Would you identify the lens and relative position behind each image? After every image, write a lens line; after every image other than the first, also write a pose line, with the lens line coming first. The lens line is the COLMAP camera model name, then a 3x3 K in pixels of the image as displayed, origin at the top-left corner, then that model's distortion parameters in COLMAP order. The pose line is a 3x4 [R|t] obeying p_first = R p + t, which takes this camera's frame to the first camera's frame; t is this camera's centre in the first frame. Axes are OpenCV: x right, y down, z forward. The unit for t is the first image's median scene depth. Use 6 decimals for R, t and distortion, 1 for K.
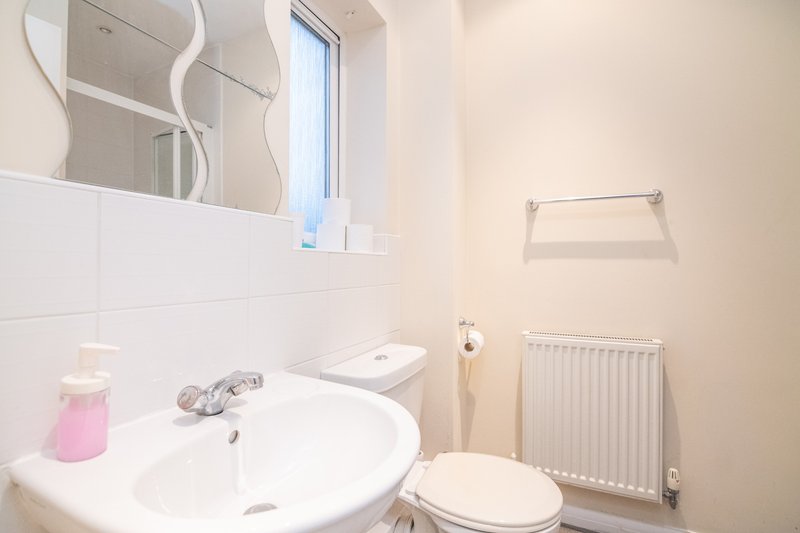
lens RADIAL K [[377.7, 0, 398.8], [0, 377.7, 266.2], [0, 0, 1]] dist [-0.002999, 0.000501]
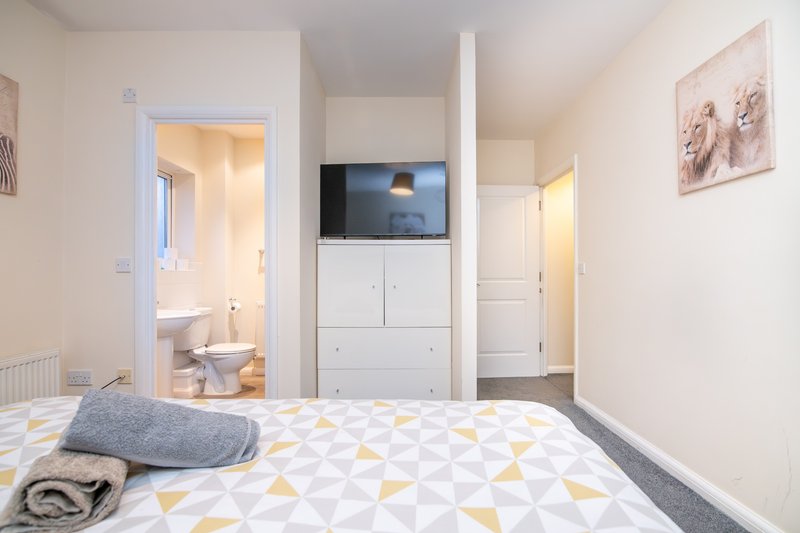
lens RADIAL K [[377.7, 0, 401.1], [0, 377.7, 267.6], [0, 0, 1]] dist [-0.002999, 0.000501]
pose [[0.887919, -0.000814, 0.459999, 0.025957], [0.005667, 0.999942, -0.009168, -0.024723], [-0.459965, 0.010747, 0.887872, -1.691352]]
